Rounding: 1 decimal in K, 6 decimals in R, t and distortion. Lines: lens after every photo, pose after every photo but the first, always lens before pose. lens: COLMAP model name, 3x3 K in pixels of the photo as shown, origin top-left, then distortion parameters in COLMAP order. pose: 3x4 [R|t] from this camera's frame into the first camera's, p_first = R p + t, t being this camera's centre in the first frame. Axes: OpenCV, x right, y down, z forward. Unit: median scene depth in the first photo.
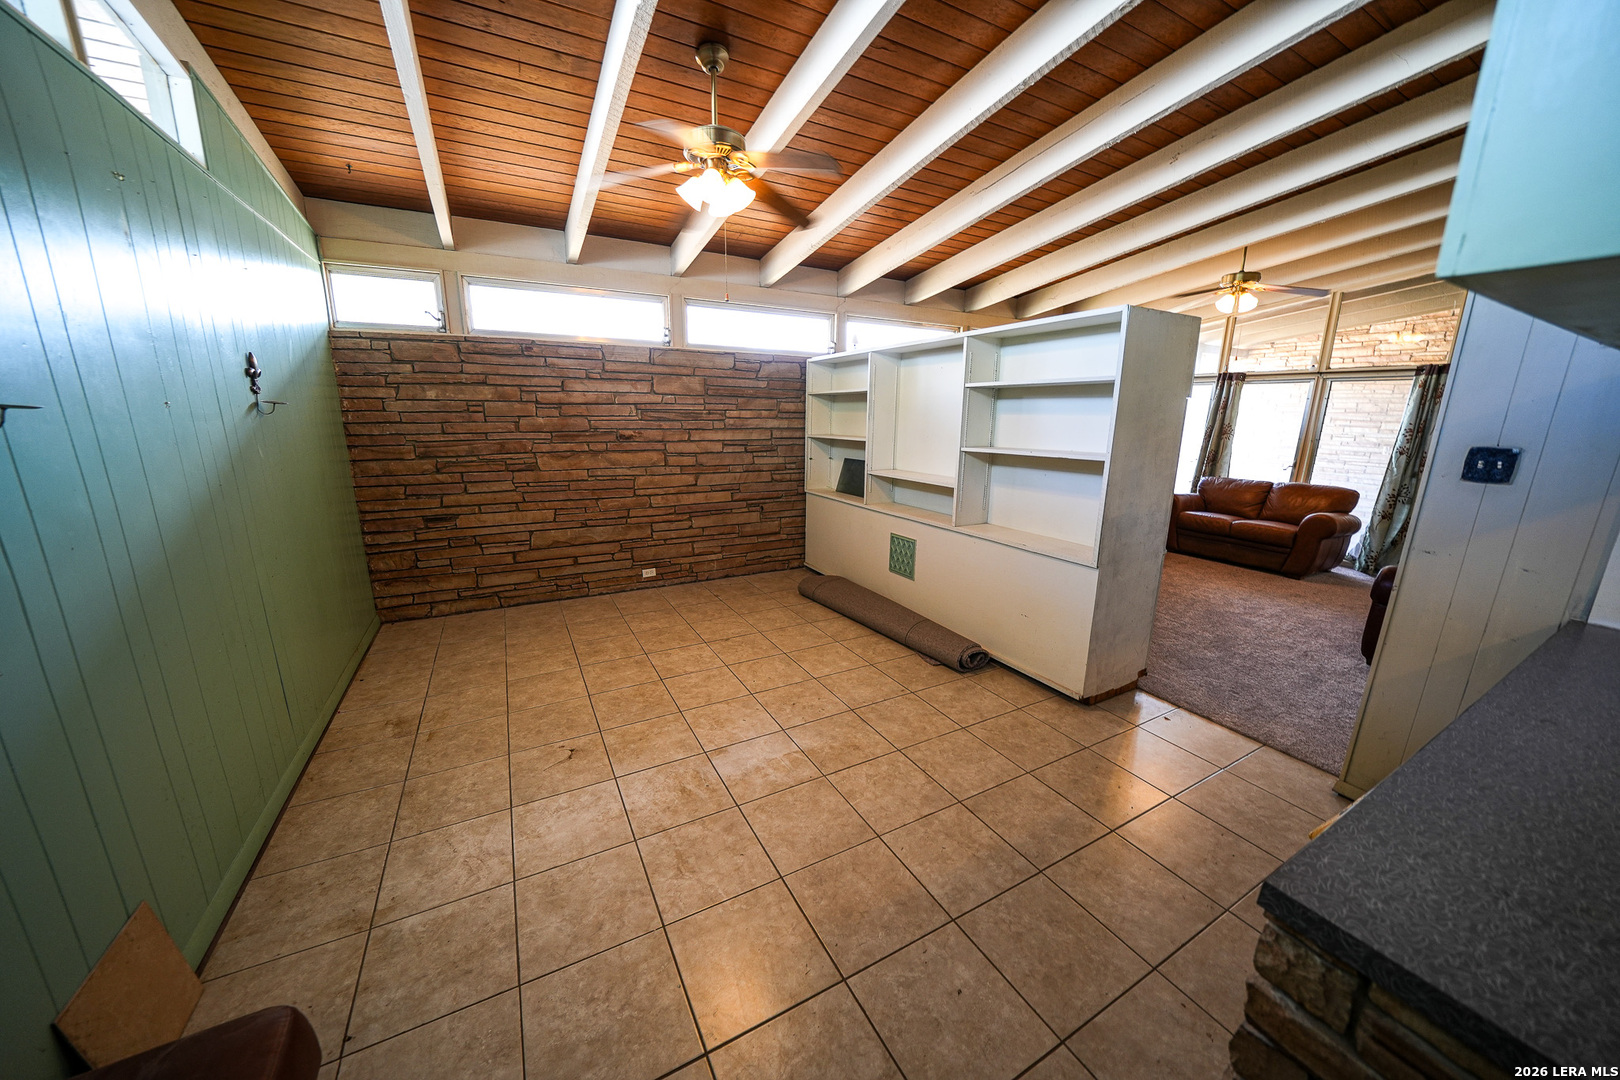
lens RADIAL K [[558.2, 0, 812.1], [0, 558.2, 543.5], [0, 0, 1]] dist [-0.022216, 0.001492]
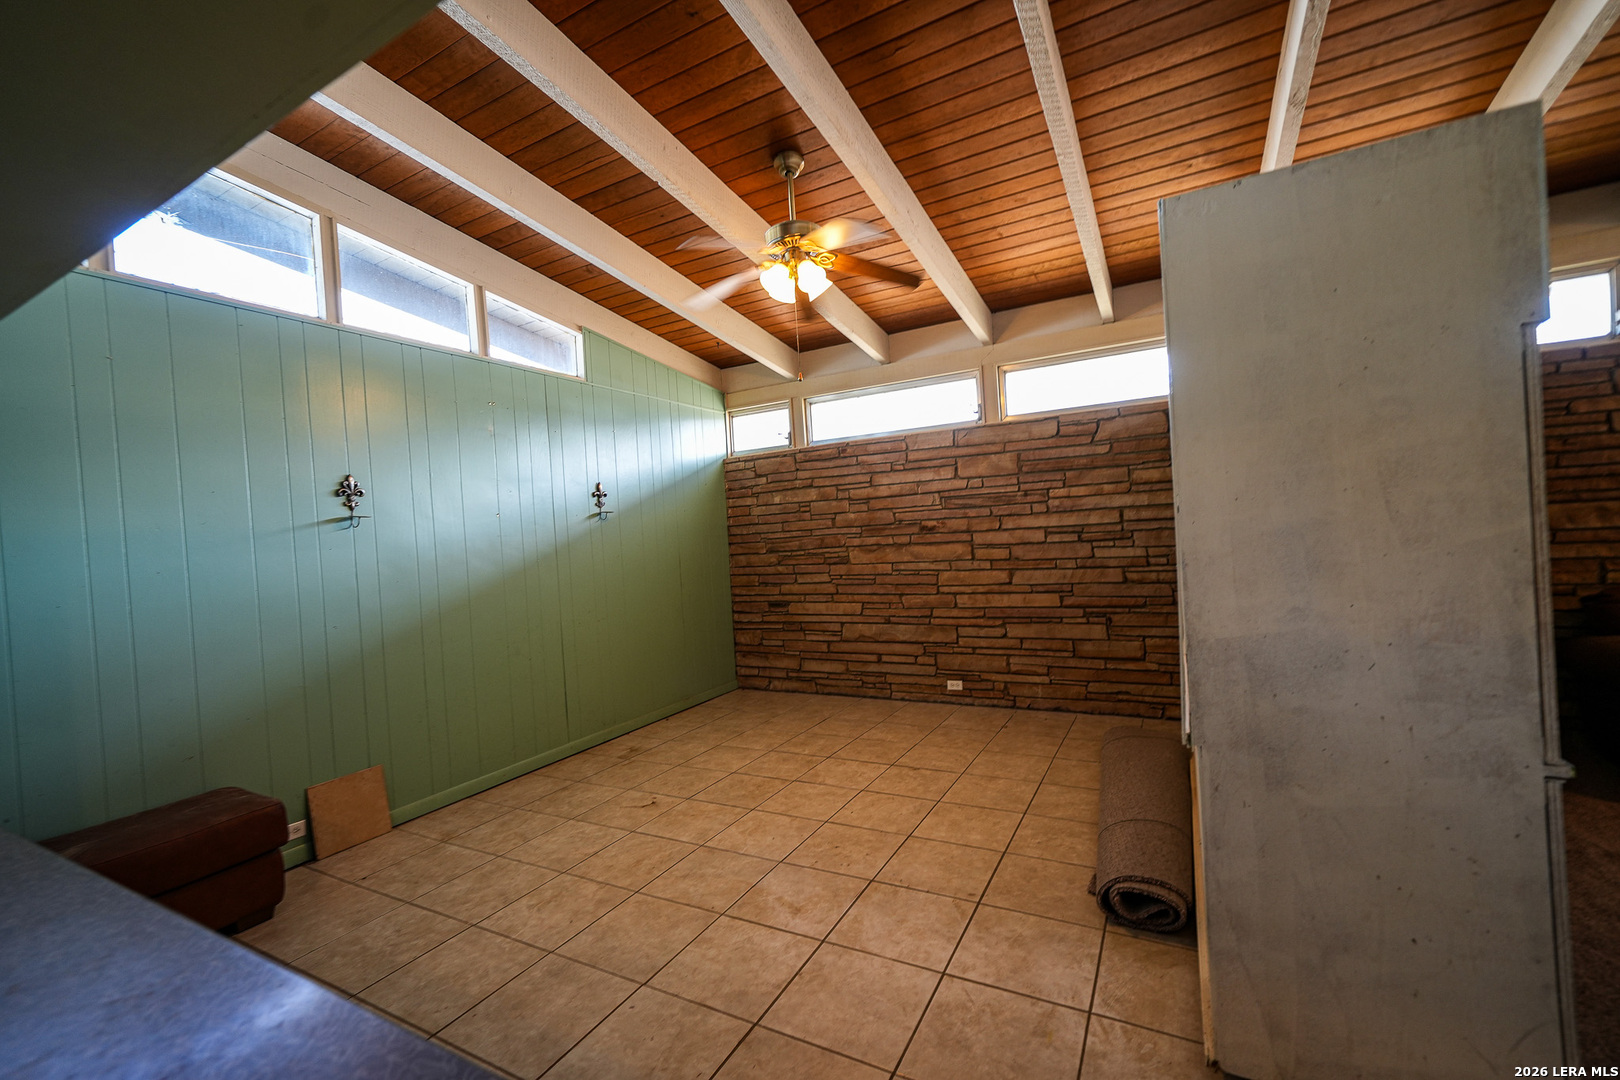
lens RADIAL K [[676.2, 0, 809.0], [0, 676.2, 542.3], [0, 0, 1]] dist [0.001232, -0.000024]
pose [[0.538014, -0.033517, -0.842269, 0.530396], [-0.130340, 0.983884, -0.122409, -0.007512], [0.832798, 0.175639, 0.524975, 0.275790]]
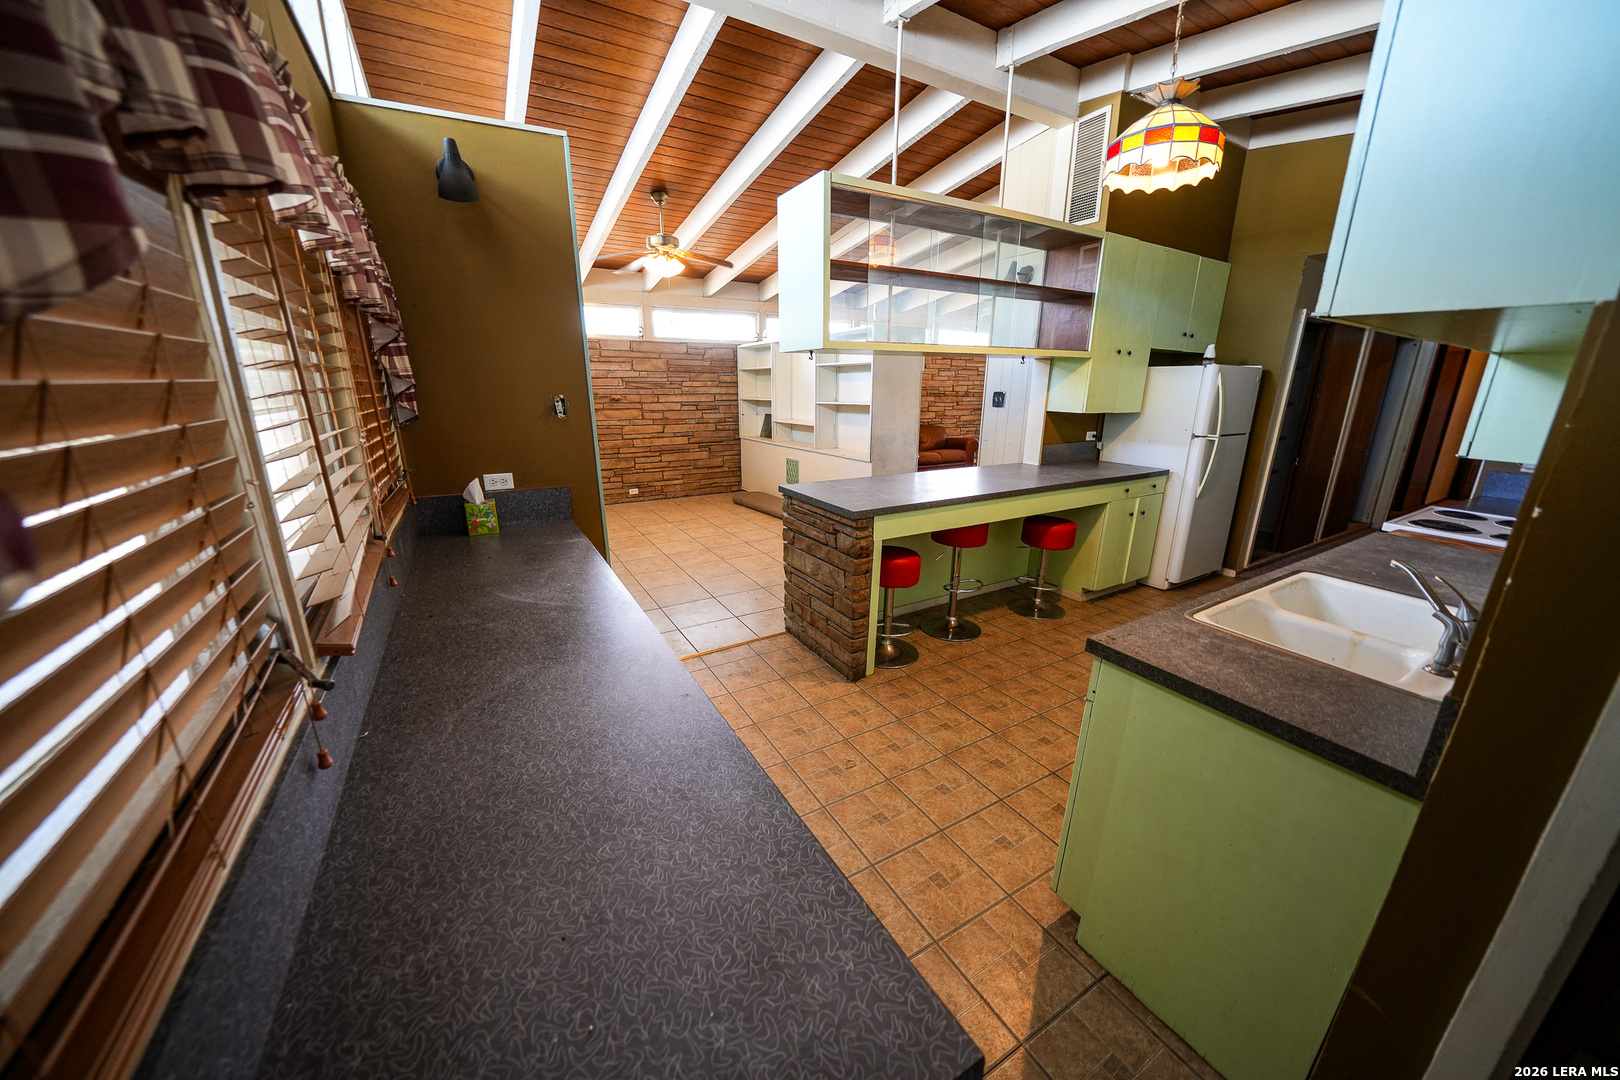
lens RADIAL K [[558.2, 0, 810.6], [0, 558.2, 543.1], [0, 0, 1]] dist [-0.022216, 0.001492]
pose [[0.999448, -0.017192, 0.028412, 0.160687], [0.015853, 0.998783, 0.046693, 0.149053], [-0.029180, -0.046217, 0.998505, -0.599251]]
